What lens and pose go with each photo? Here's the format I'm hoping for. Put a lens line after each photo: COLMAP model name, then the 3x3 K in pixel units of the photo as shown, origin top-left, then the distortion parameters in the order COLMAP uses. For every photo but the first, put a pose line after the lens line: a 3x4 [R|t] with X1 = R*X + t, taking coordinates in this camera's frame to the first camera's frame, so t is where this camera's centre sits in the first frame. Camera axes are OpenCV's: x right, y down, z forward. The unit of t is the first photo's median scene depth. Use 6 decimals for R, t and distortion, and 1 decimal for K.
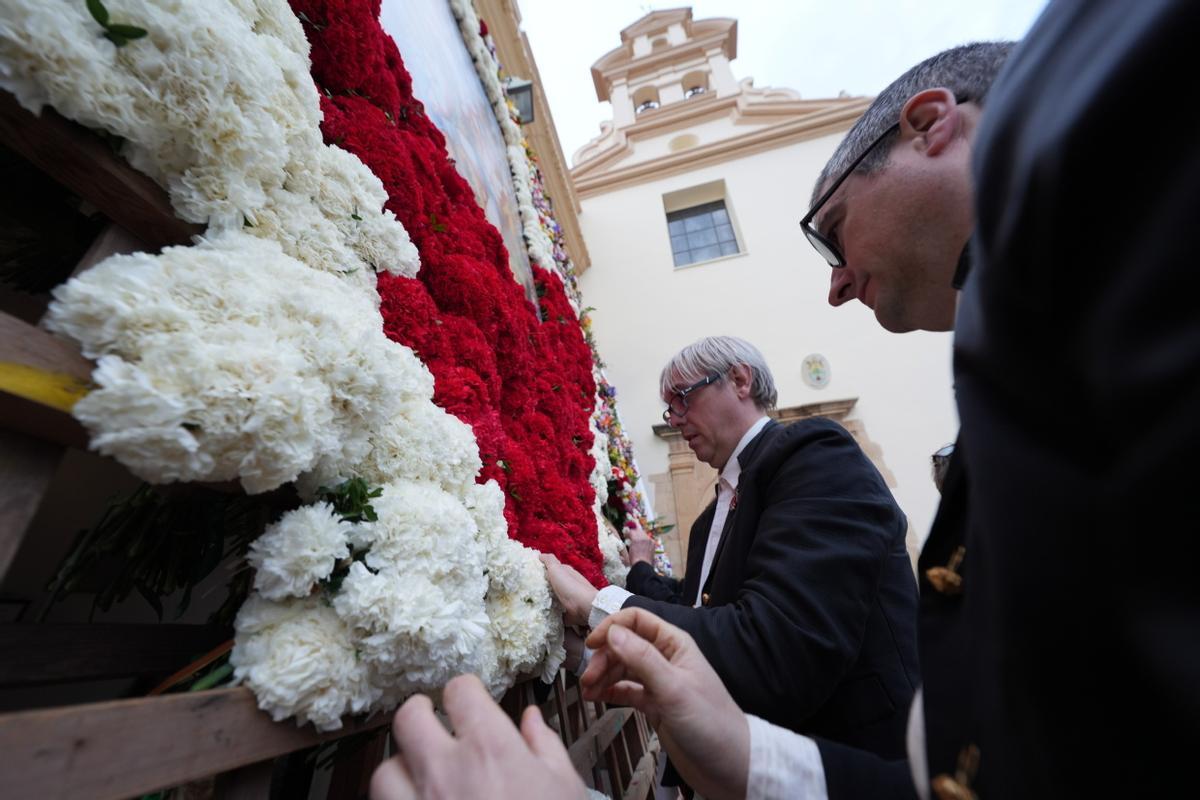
lens RADIAL K [[410.0, 0, 600.1], [0, 410.0, 398.7], [0, 0, 1]] dist [-0.033891, 0.005459]
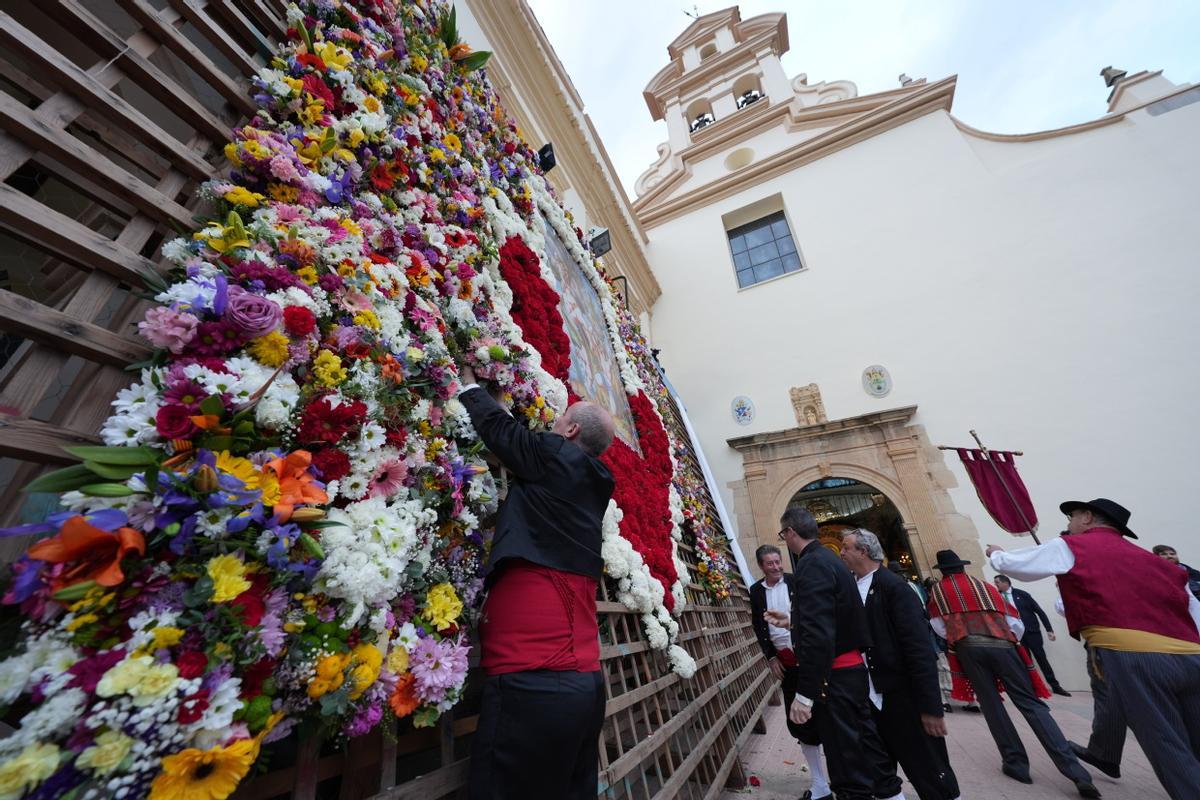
lens RADIAL K [[412.6, 0, 600.0], [0, 412.6, 400.0], [0, 0, 1]] dist [-0.033355, 0.007051]
pose [[0.975931, -0.085682, -0.200543, 0.011369], [0.092655, 0.995368, 0.025629, -0.065034], [0.197418, -0.043593, 0.979350, -0.126639]]
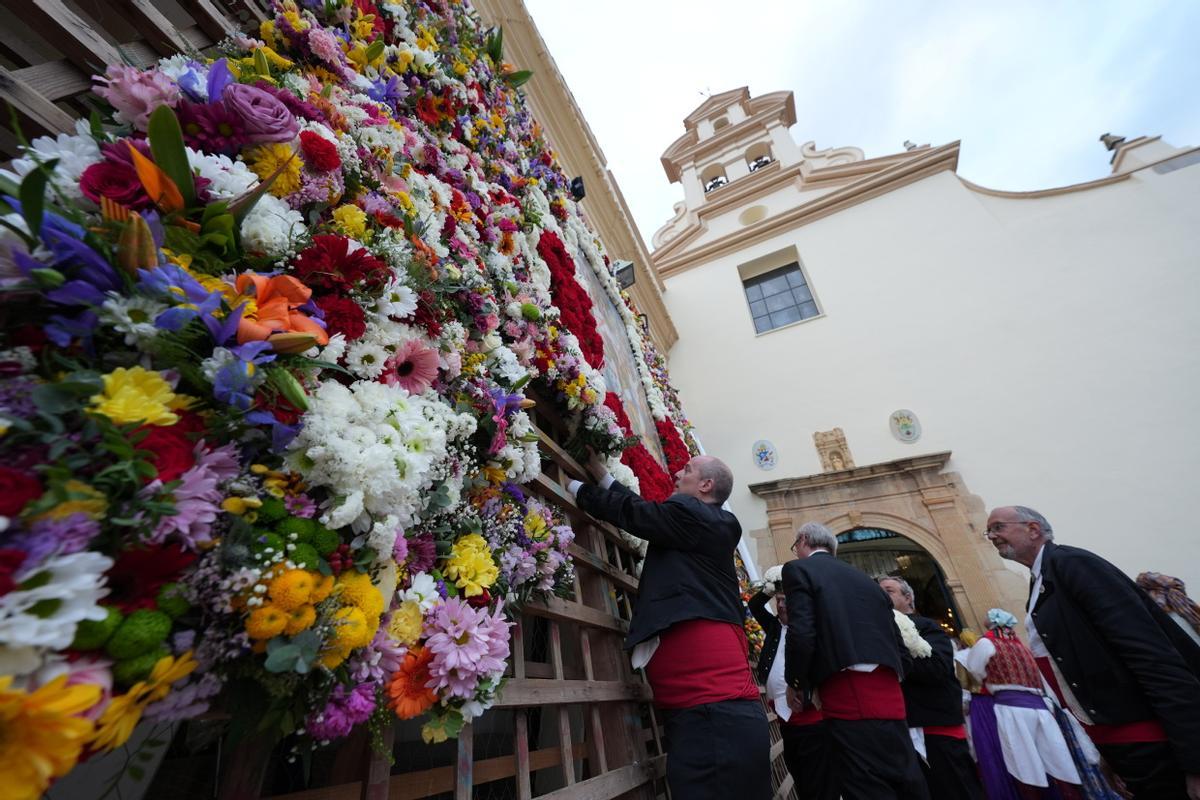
lens RADIAL K [[410.0, 0, 600.1], [0, 410.0, 398.7], [0, 0, 1]] dist [-0.033891, 0.005459]
pose [[0.972669, -0.087141, -0.215224, -0.003772], [0.065677, 0.992306, -0.104957, -0.045950], [0.222714, 0.087953, 0.970908, -0.111717]]
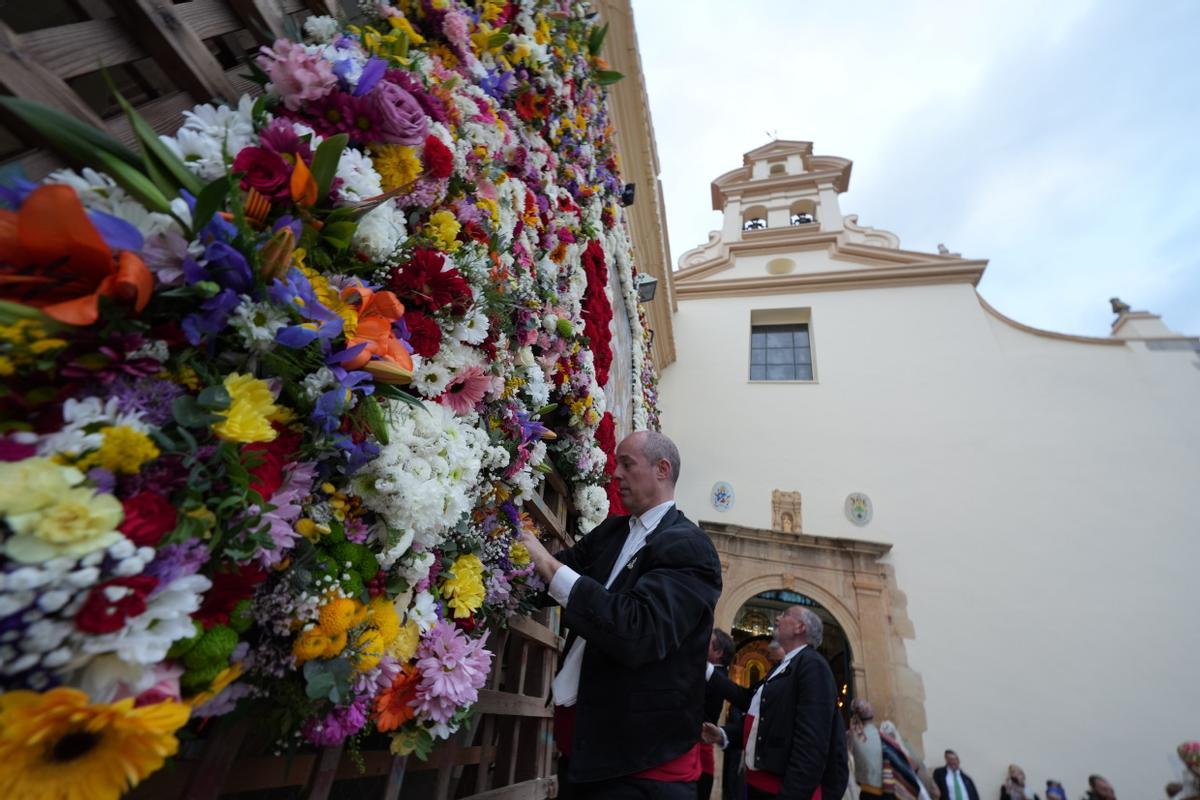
lens RADIAL K [[410.0, 0, 600.1], [0, 410.0, 398.7], [0, 0, 1]] dist [-0.033891, 0.005459]
pose [[0.964084, 0.206084, -0.167544, -0.010188], [-0.224242, 0.969627, -0.097664, -0.052987], [0.142328, 0.131727, 0.981015, -0.116077]]
